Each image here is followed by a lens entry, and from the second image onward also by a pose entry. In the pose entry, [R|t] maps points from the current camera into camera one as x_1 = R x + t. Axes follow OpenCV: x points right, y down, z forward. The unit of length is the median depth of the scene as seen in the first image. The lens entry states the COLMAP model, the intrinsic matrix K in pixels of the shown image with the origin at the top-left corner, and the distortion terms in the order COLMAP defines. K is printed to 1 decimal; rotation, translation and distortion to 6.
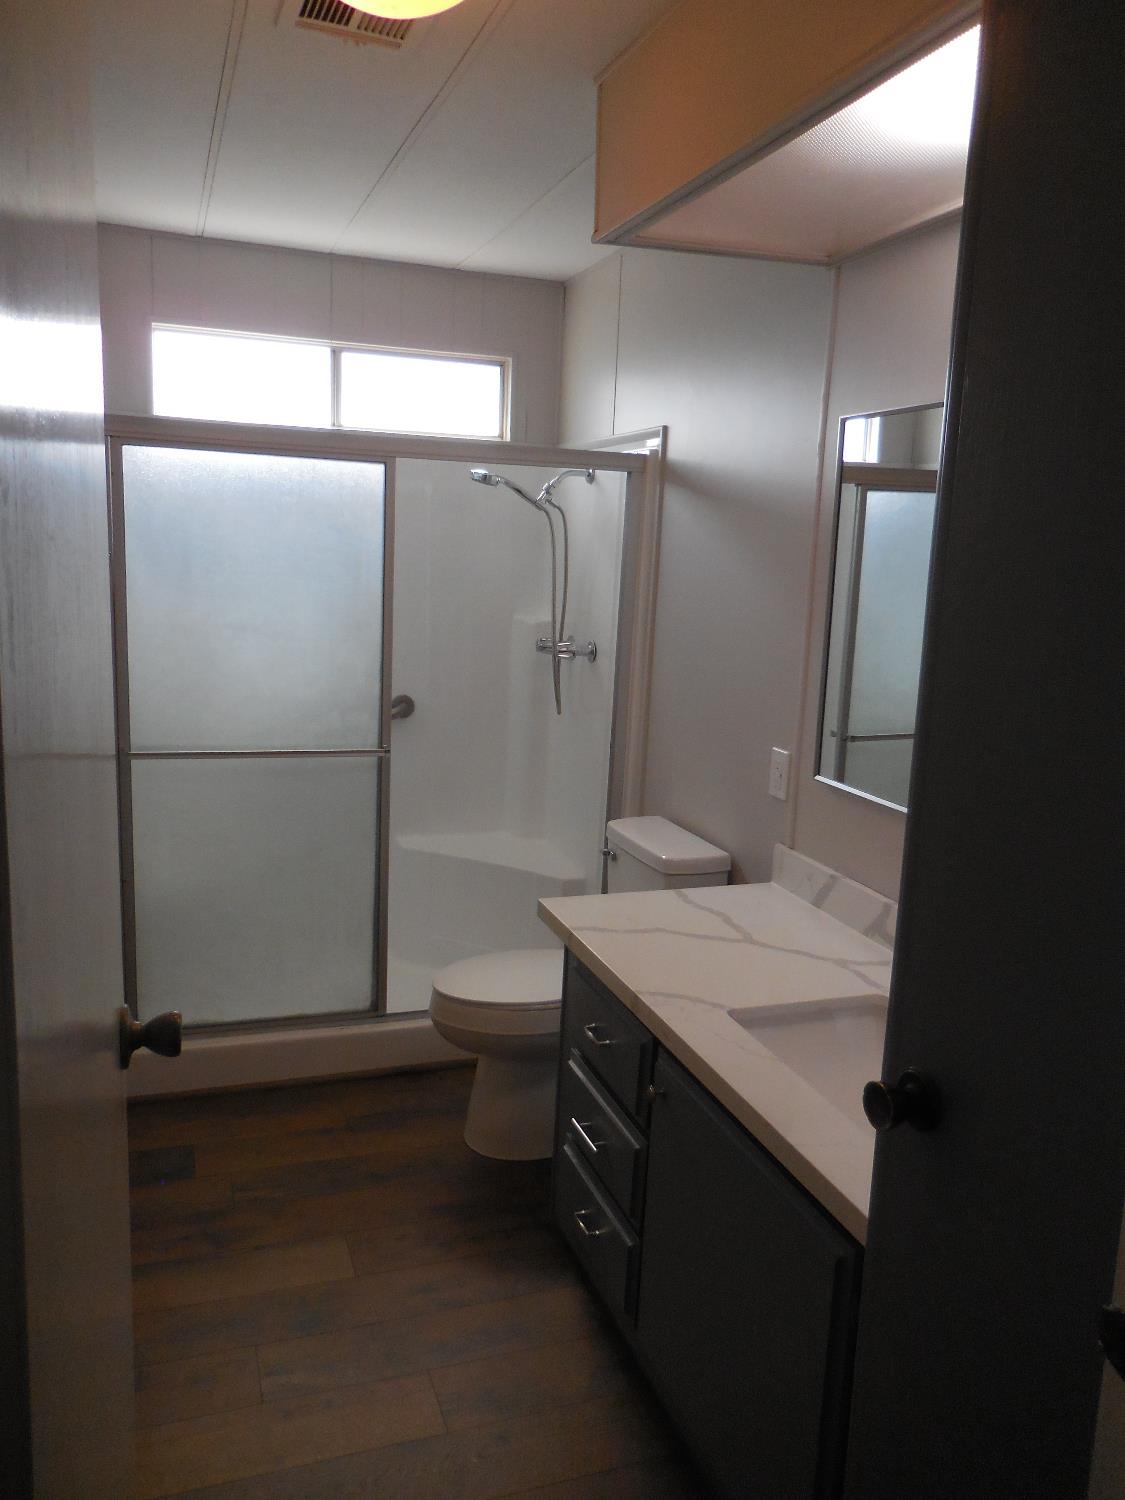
lens RADIAL K [[1137.4, 0, 567.5], [0, 1137.4, 747.7], [0, 0, 1]] dist [0.008313, 0.004863]
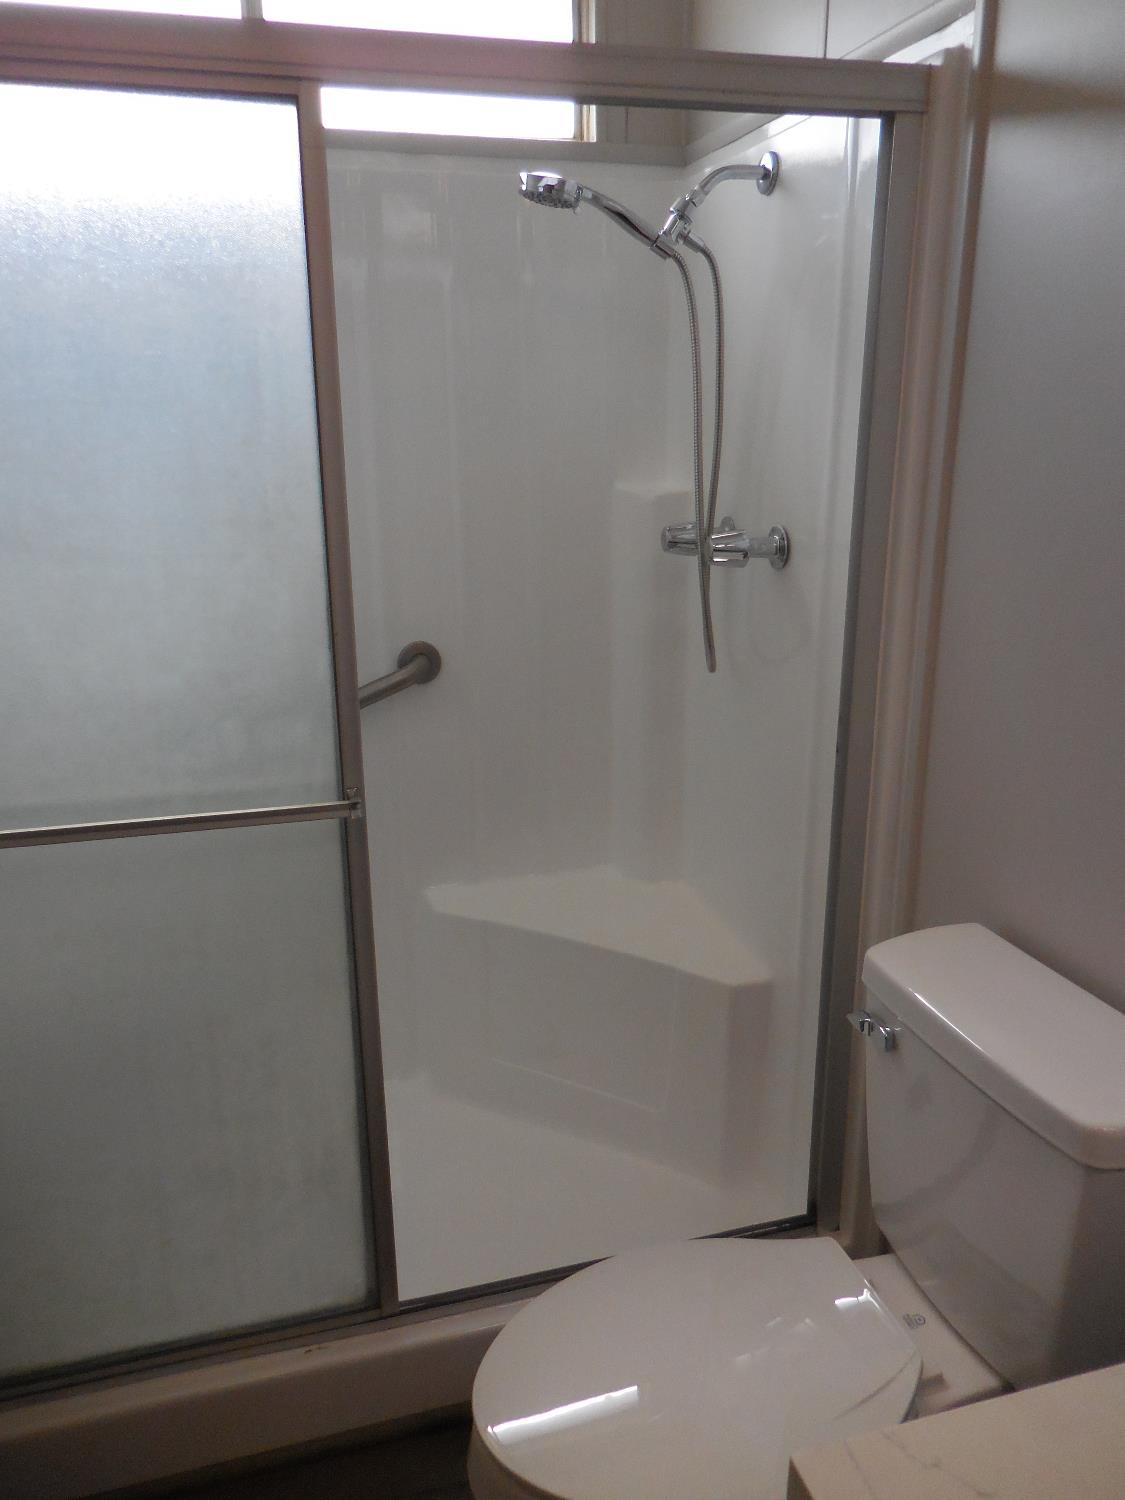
lens RADIAL K [[1137.4, 0, 556.5], [0, 1137.4, 757.9], [0, 0, 1]] dist [0.008313, 0.004863]
pose [[0.995969, -0.033308, -0.083288, -0.037398], [0.042049, 0.993530, 0.105499, -0.049975], [0.079235, -0.108576, 0.990925, 0.491044]]
